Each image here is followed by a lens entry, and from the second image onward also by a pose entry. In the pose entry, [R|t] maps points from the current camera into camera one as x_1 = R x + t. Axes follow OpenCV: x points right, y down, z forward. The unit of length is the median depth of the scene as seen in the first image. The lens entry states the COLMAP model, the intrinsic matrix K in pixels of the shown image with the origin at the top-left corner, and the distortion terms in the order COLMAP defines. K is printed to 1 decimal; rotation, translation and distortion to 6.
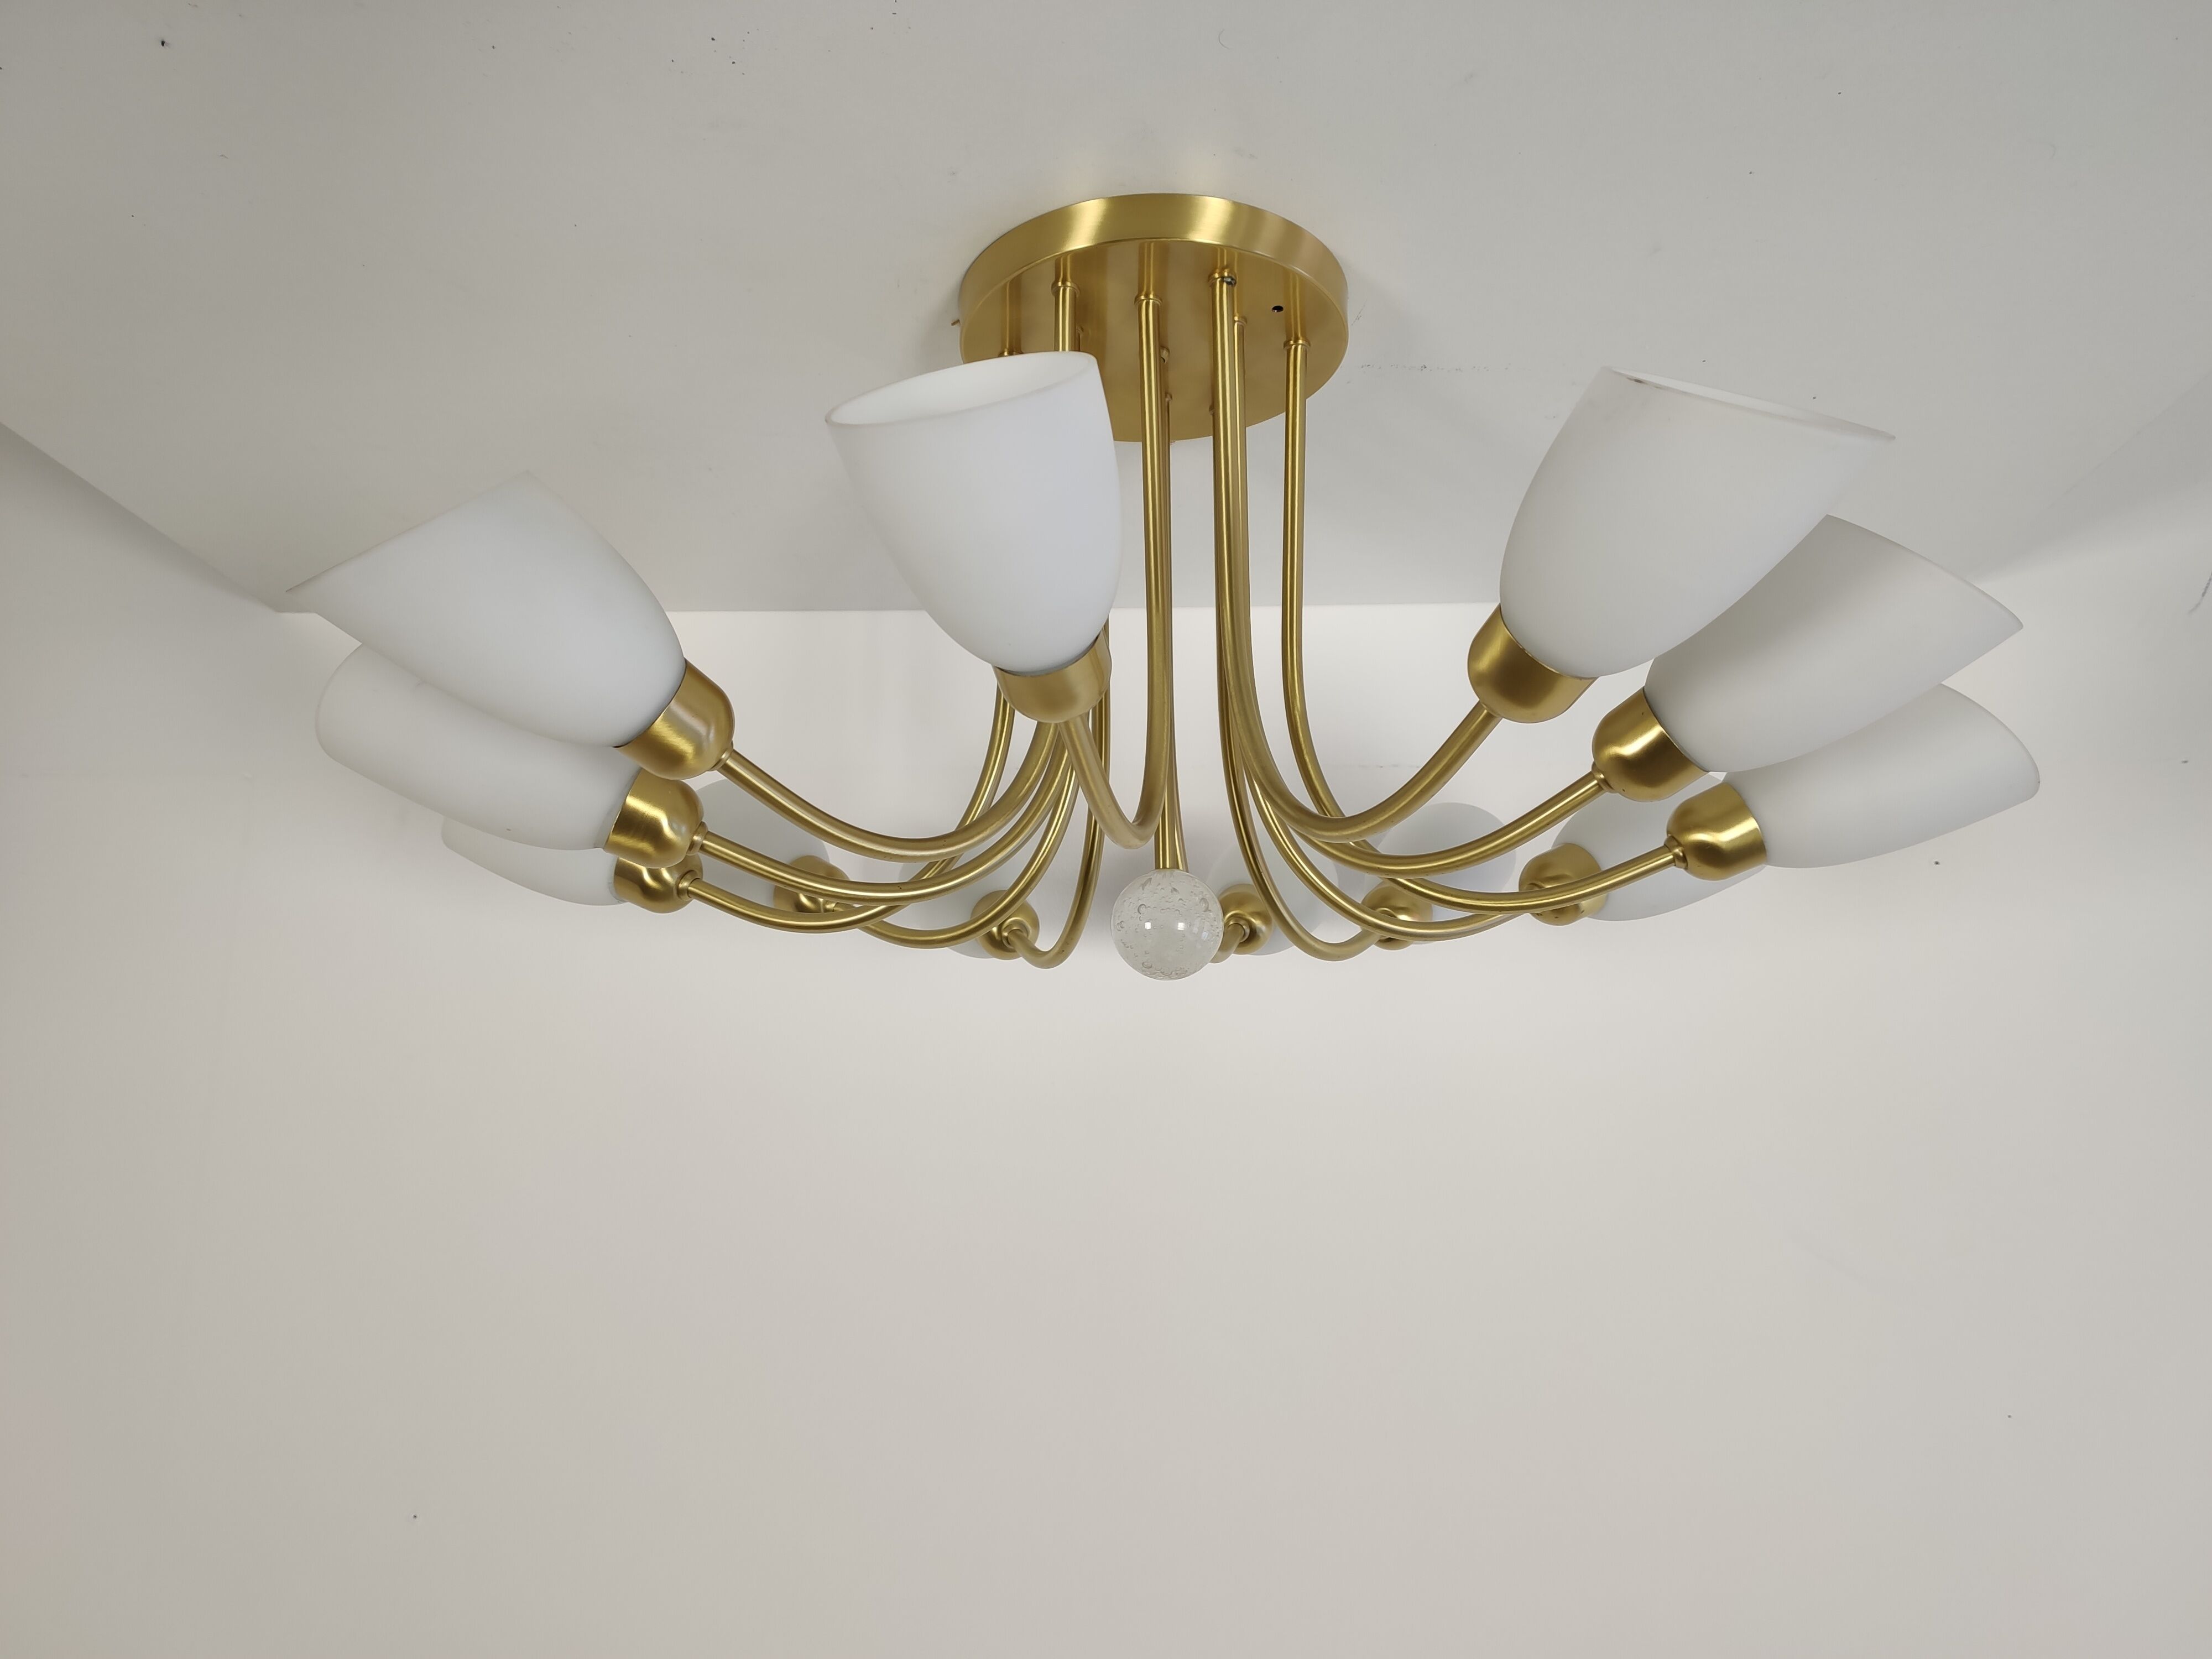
lens RADIAL K [[1579.3, 0, 1106.0], [0, 1579.3, 829.5], [0, 0, 1]] dist [0.002137, 0.001266]
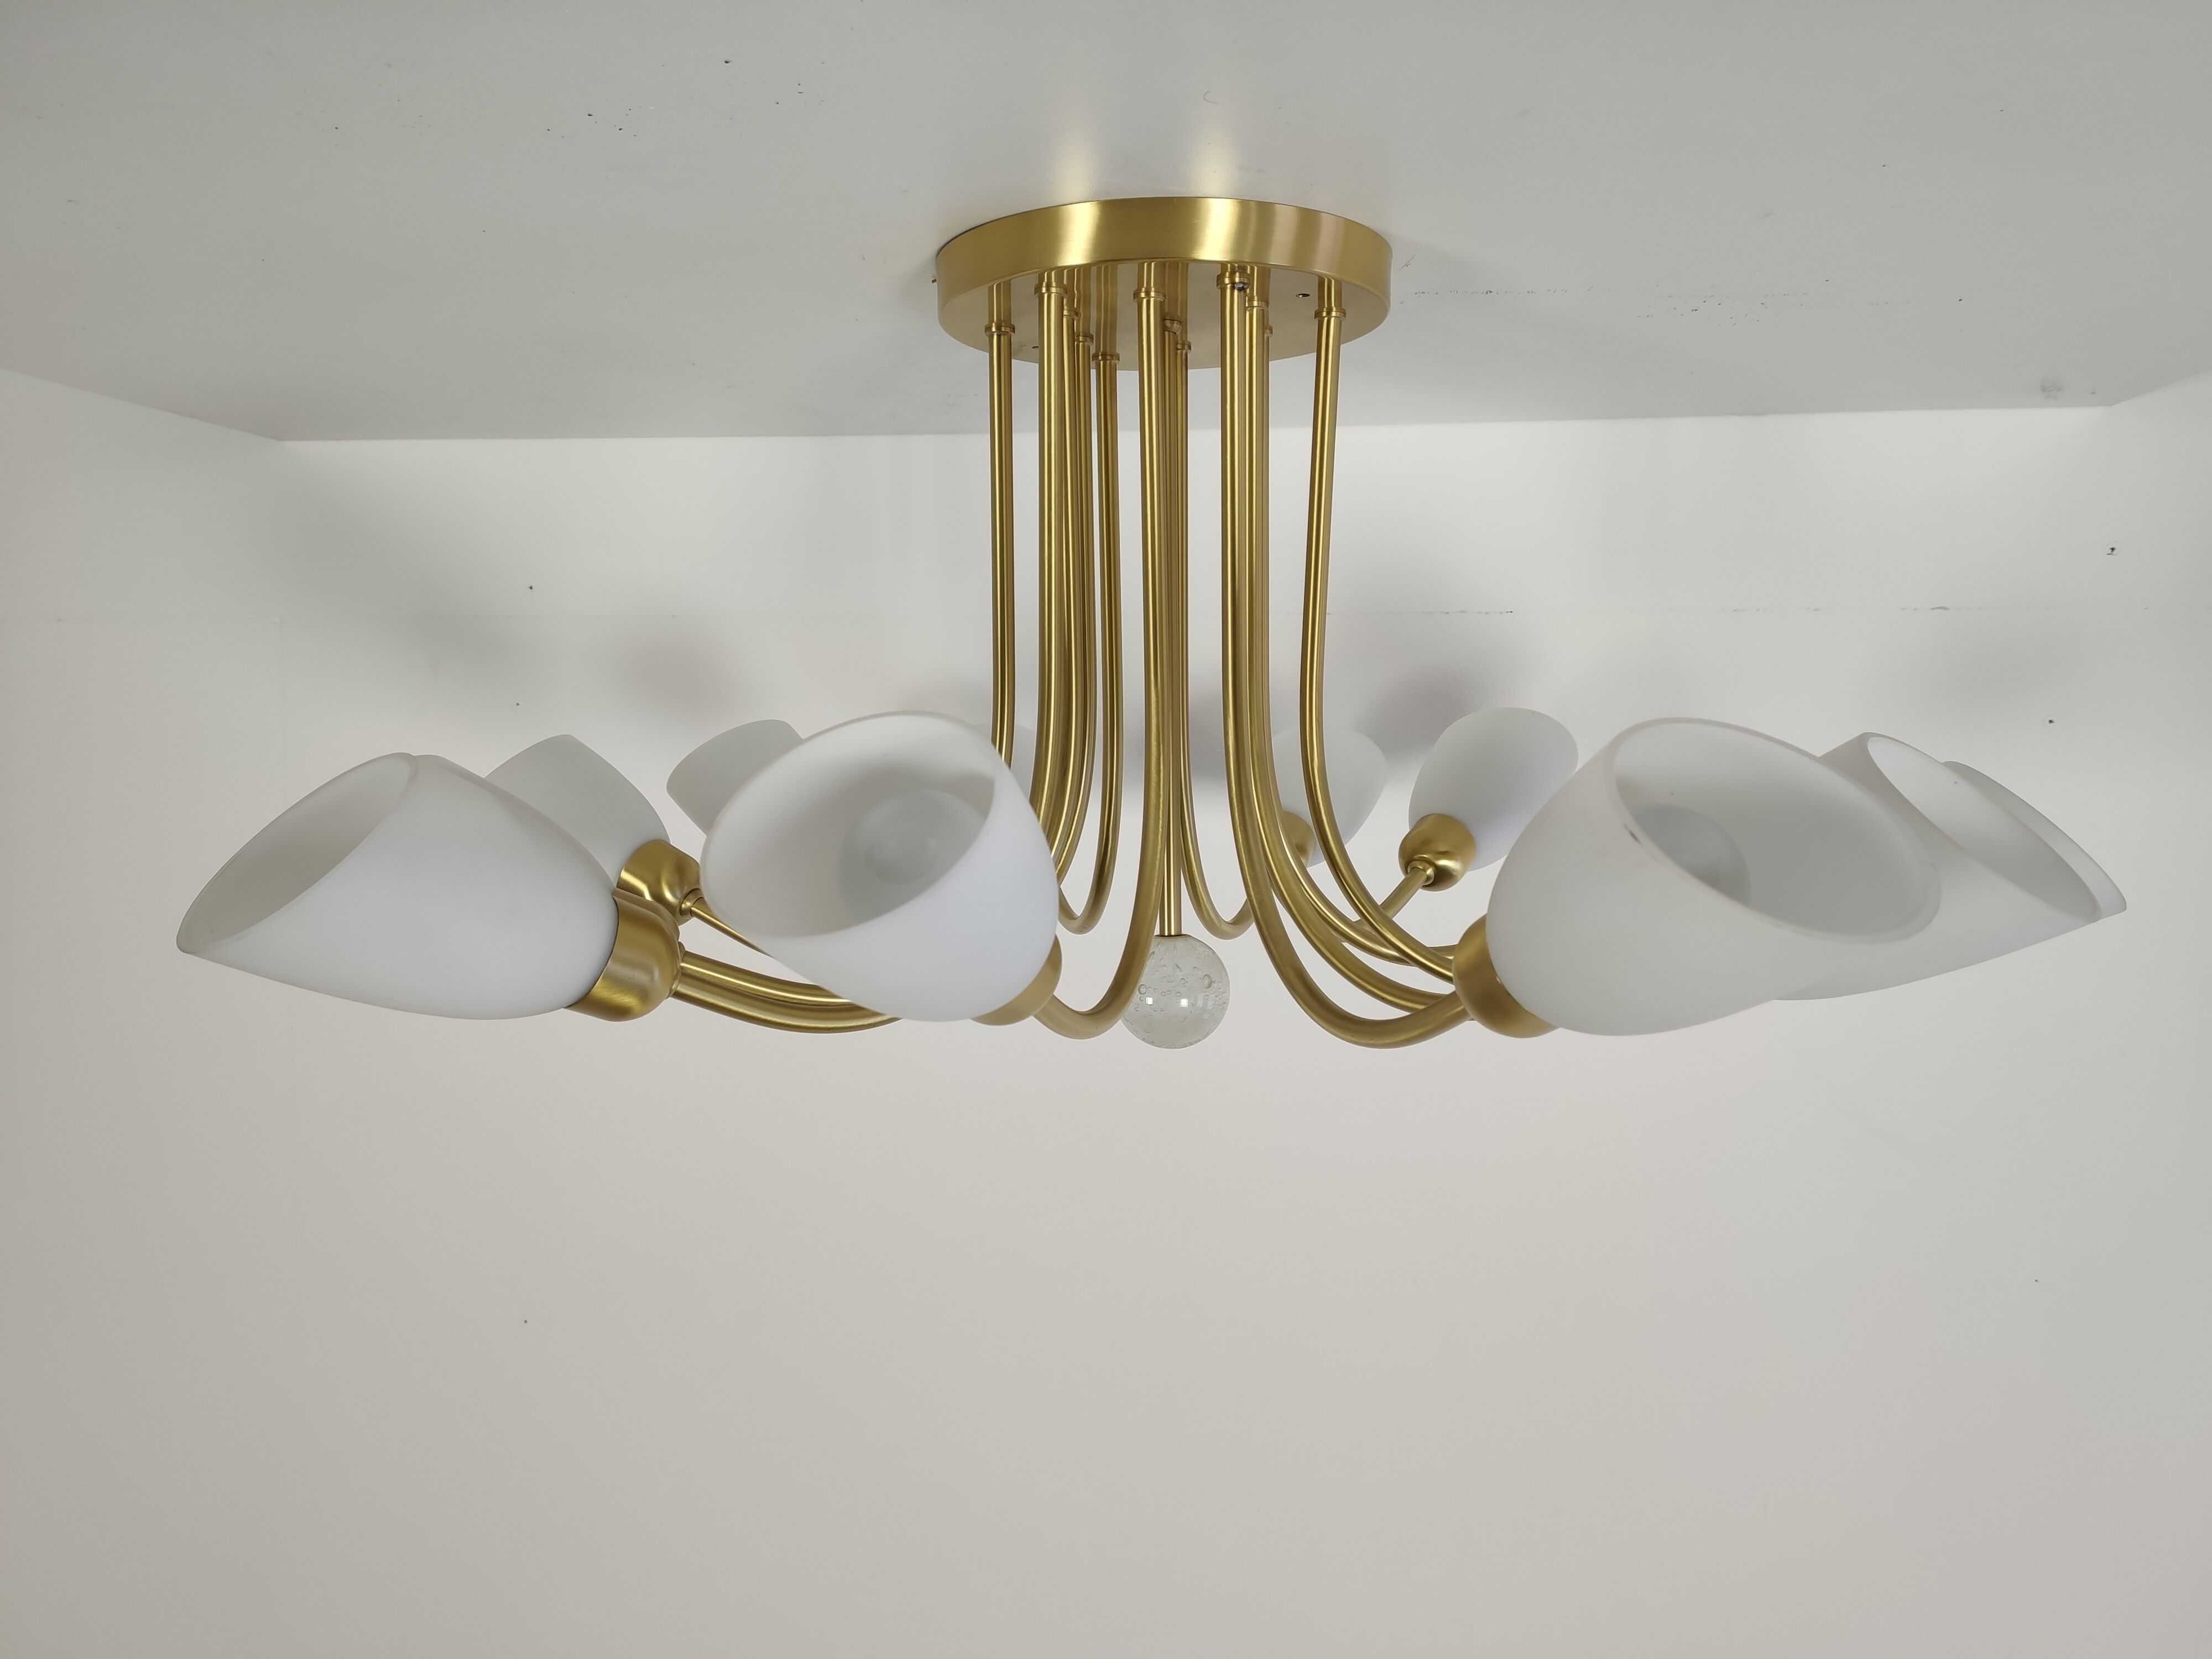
lens RADIAL K [[1579.3, 0, 1106.0], [0, 1579.3, 829.5], [0, 0, 1]] dist [0.002137, 0.001266]
pose [[0.997606, 0.004176, -0.069033, 0.063780], [0.016252, 0.956070, 0.292687, -0.311529], [0.067222, -0.293109, 0.953713, 0.102317]]
